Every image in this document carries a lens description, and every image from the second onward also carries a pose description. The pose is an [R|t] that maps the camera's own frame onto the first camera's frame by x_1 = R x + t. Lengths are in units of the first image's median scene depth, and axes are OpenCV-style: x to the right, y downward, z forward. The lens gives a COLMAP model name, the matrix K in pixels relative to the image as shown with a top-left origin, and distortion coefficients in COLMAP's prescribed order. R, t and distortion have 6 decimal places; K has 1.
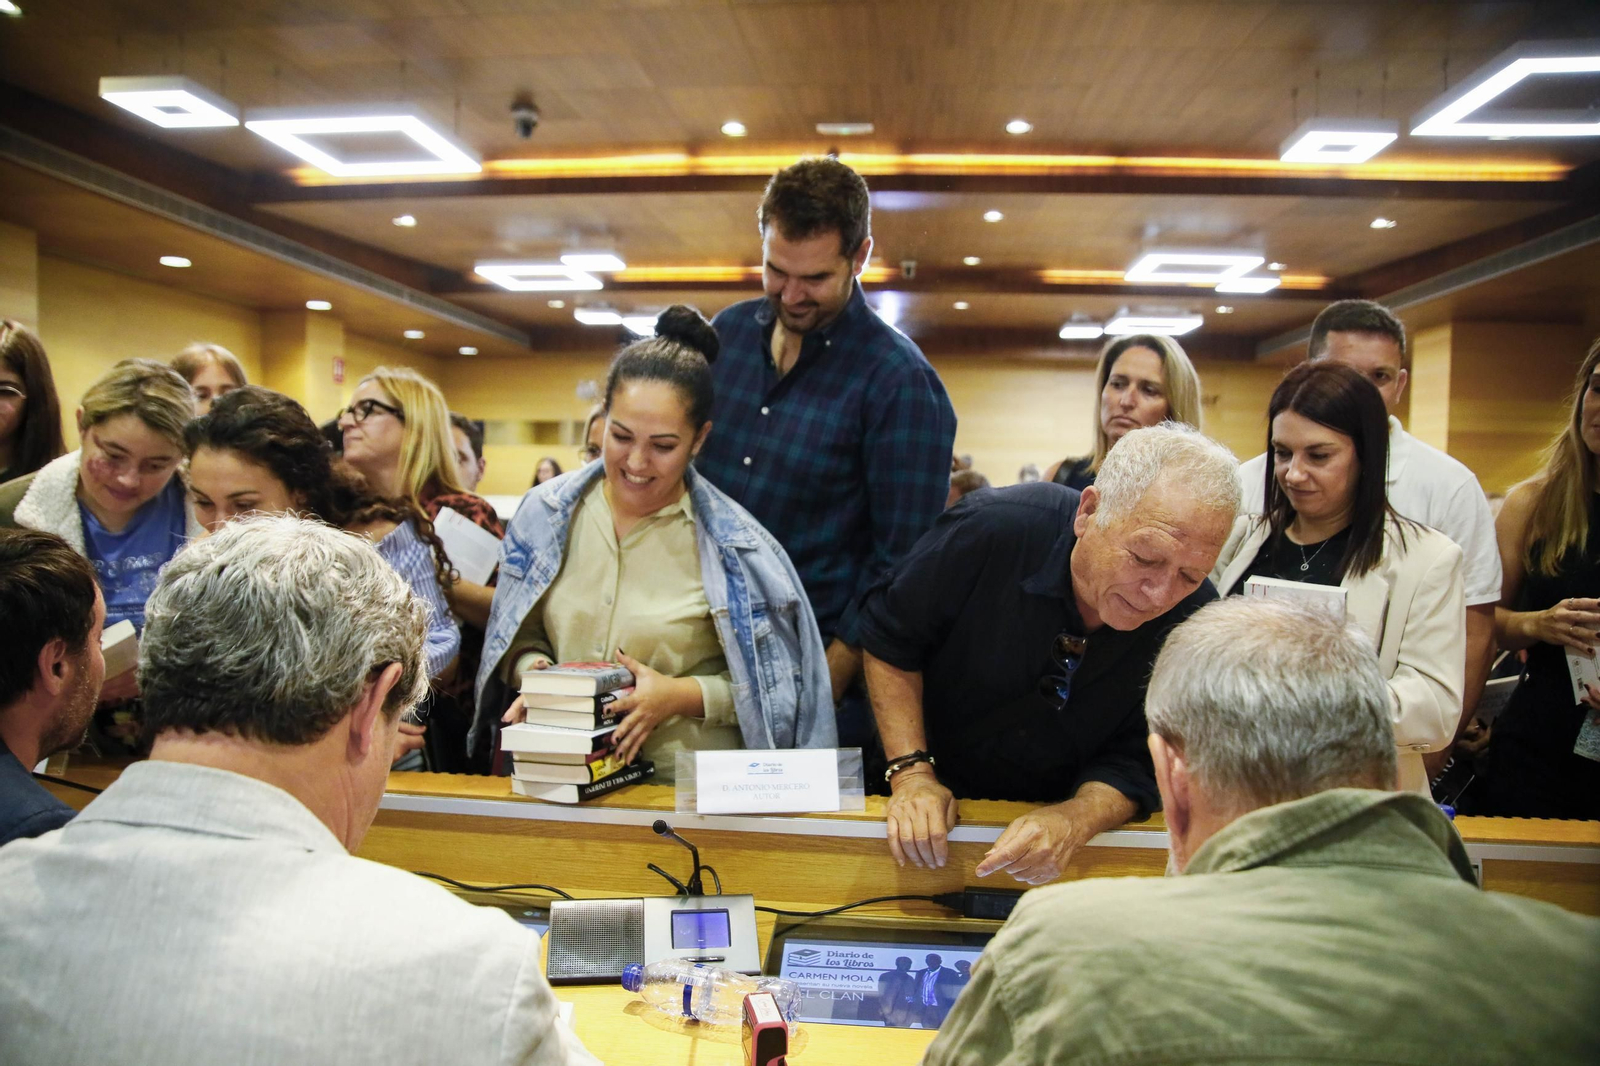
lens RADIAL K [[1095.3, 0, 787.7], [0, 1095.3, 555.0], [0, 0, 1]] dist [-0.109480, 0.065128]
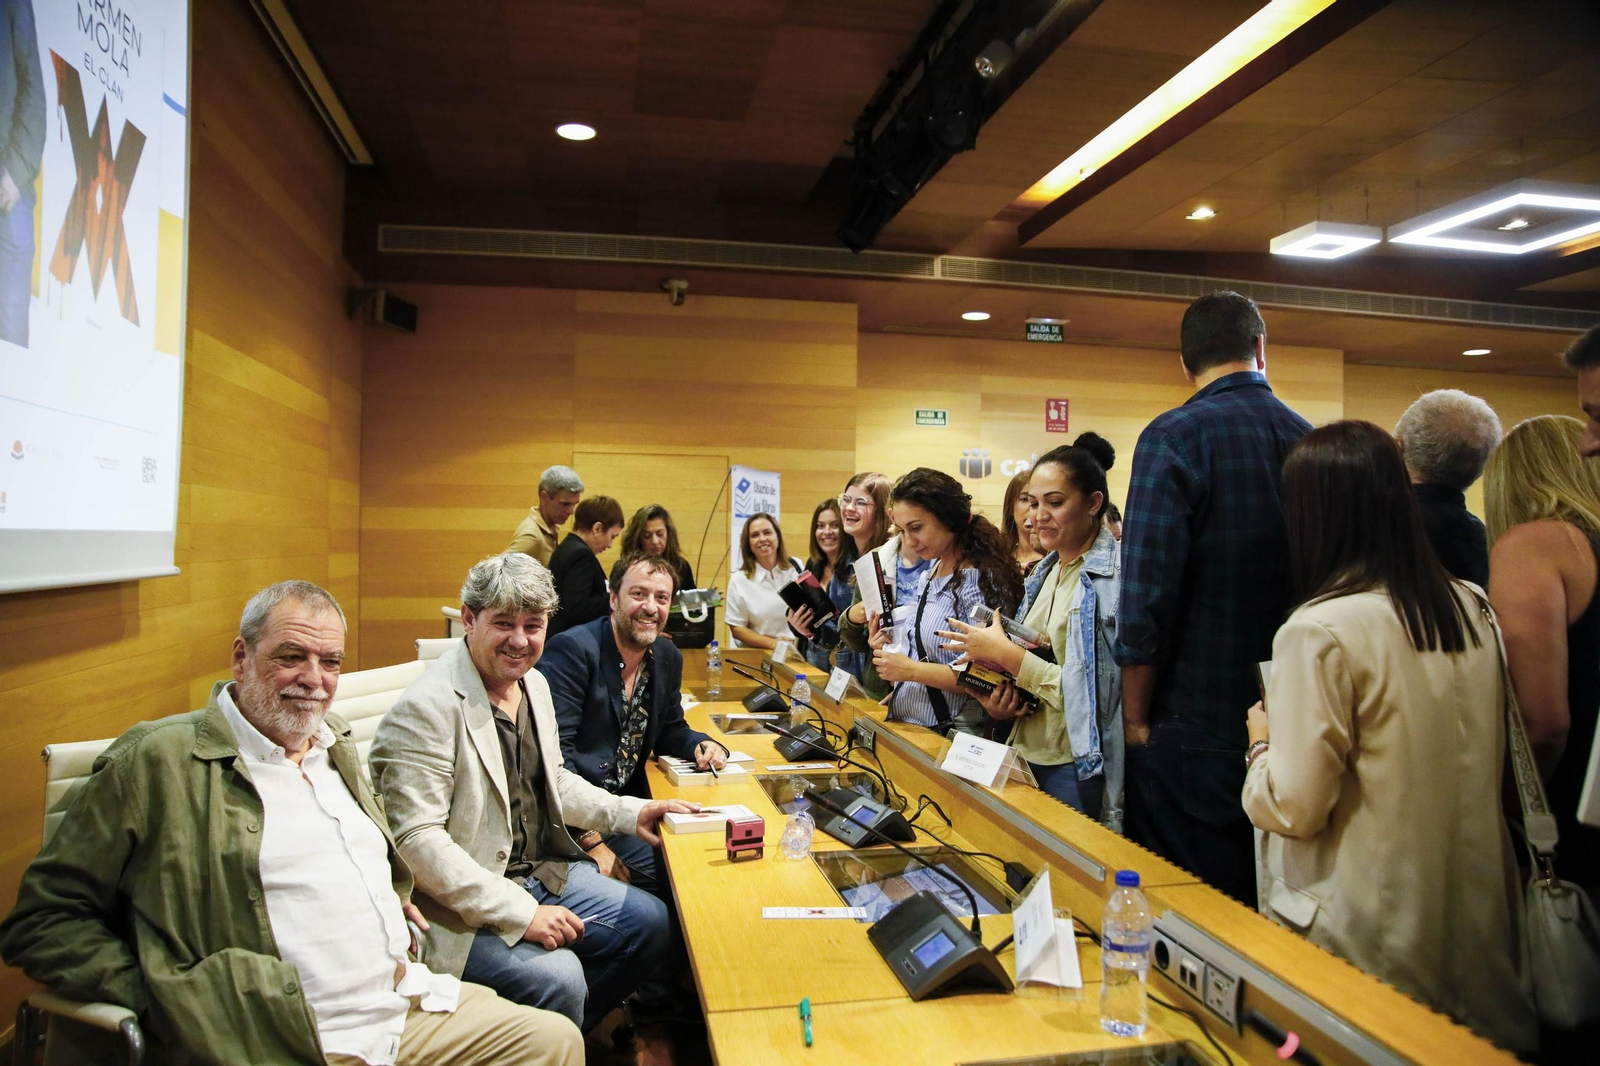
lens RADIAL K [[1095.3, 0, 809.0], [0, 1095.3, 560.9], [0, 0, 1]] dist [-0.109480, 0.065128]
pose [[0.307942, 0.006668, -0.951382, 0.337962], [-0.074048, 0.997110, -0.016980, -0.003412], [0.948519, 0.075677, 0.307546, 0.087062]]
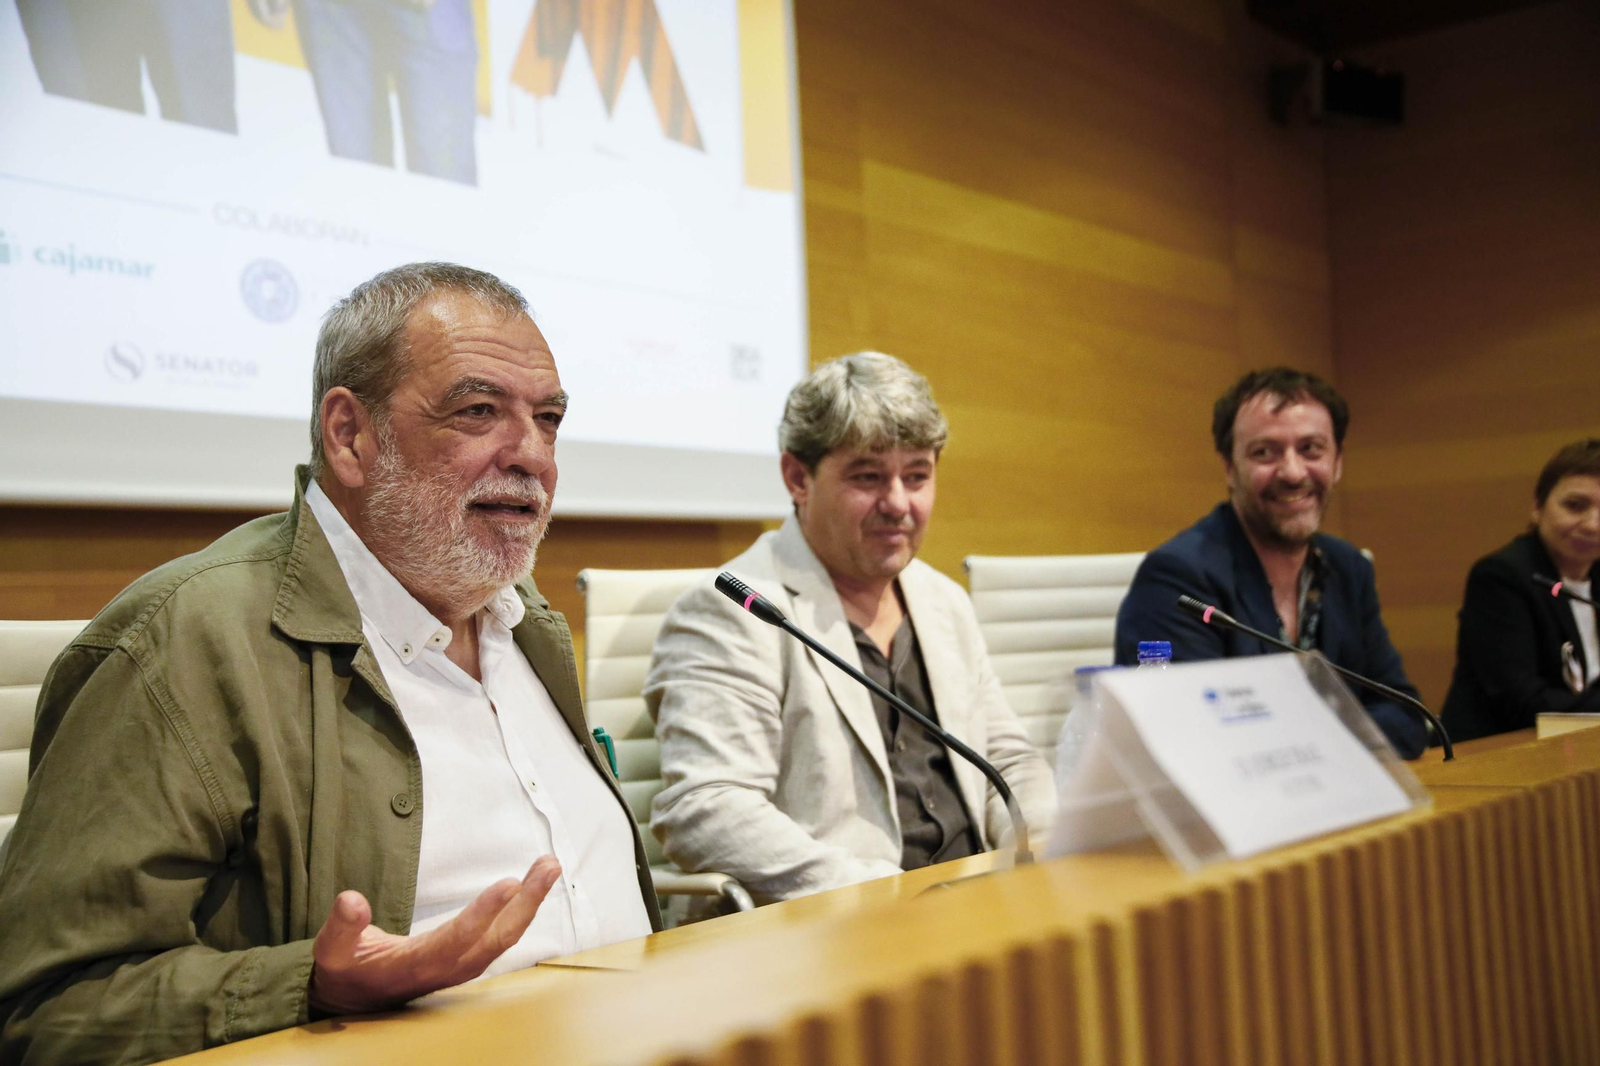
lens RADIAL K [[1930.4, 0, 802.8], [0, 1930.4, 539.0], [0, 0, 1]] dist [0.134311, 0.000000]
pose [[-0.493603, -0.028935, -0.869206, 0.288585], [-0.029369, 0.999431, -0.016591, 0.041640], [0.869191, 0.017338, -0.494172, 0.299926]]
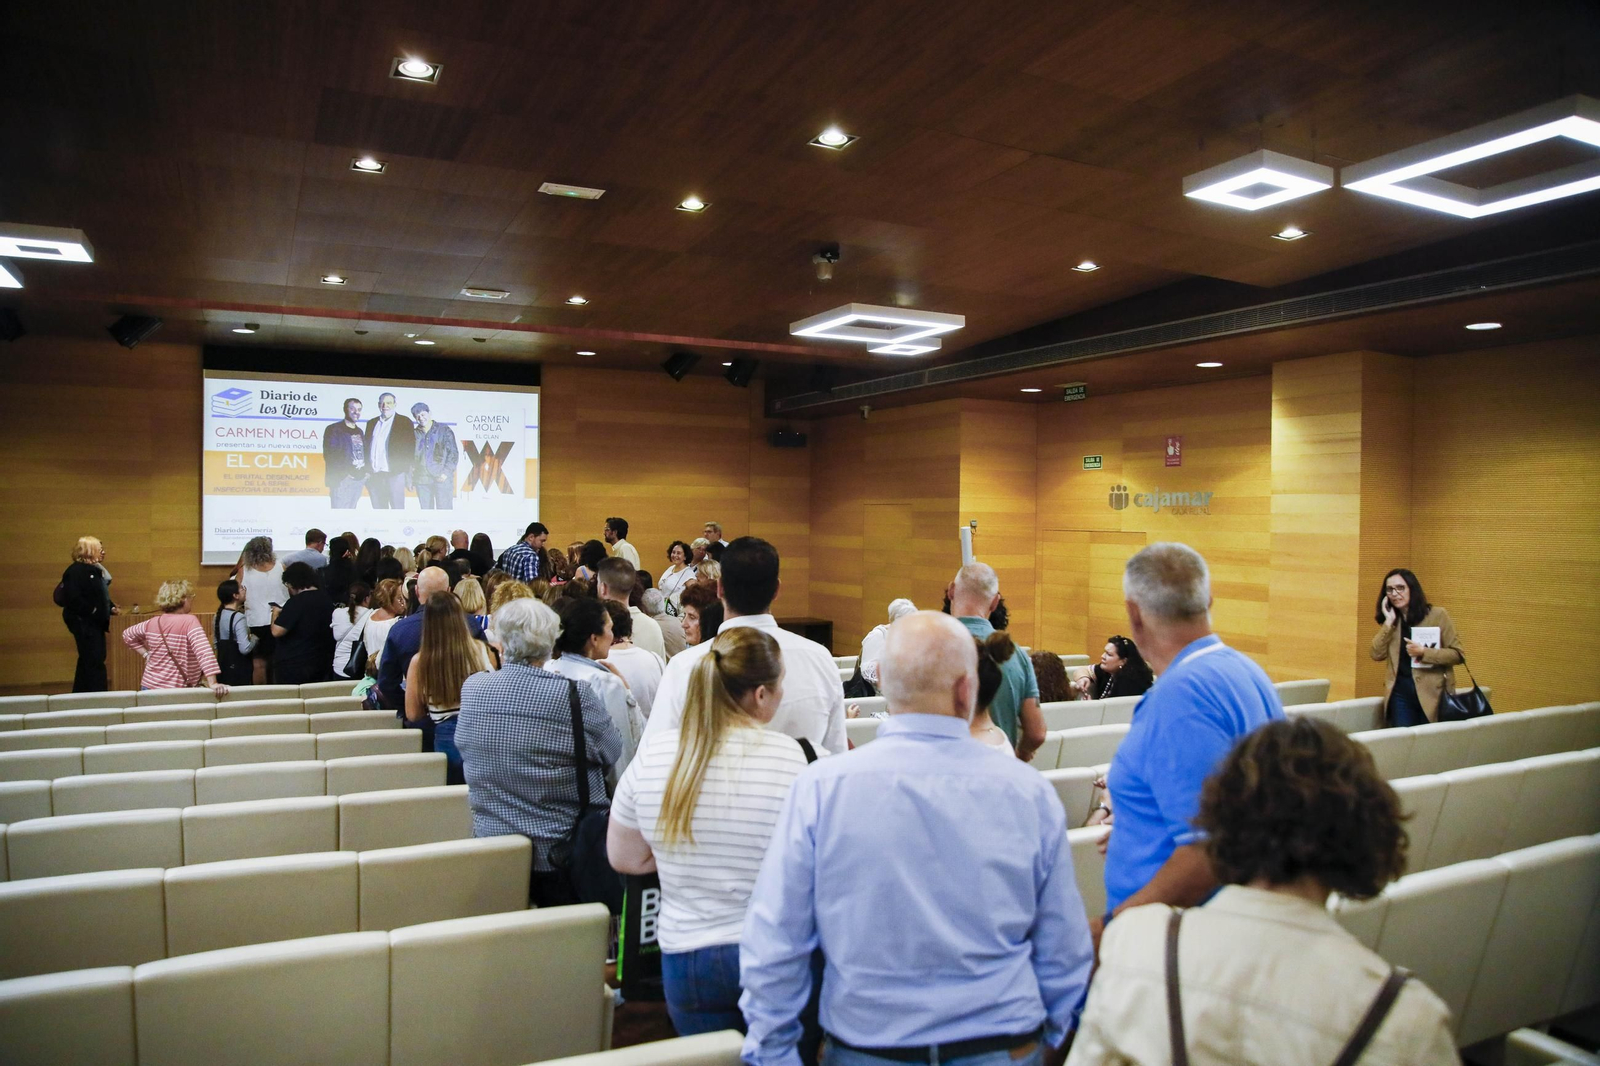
lens RADIAL K [[1095.3, 0, 806.3], [0, 1095.3, 525.6], [0, 0, 1]] dist [-0.109480, 0.065128]
pose [[-0.831854, -0.017379, -0.554722, 0.402524], [-0.062797, 0.996038, 0.062964, -0.222758], [0.551430, 0.087211, -0.829650, 2.041870]]
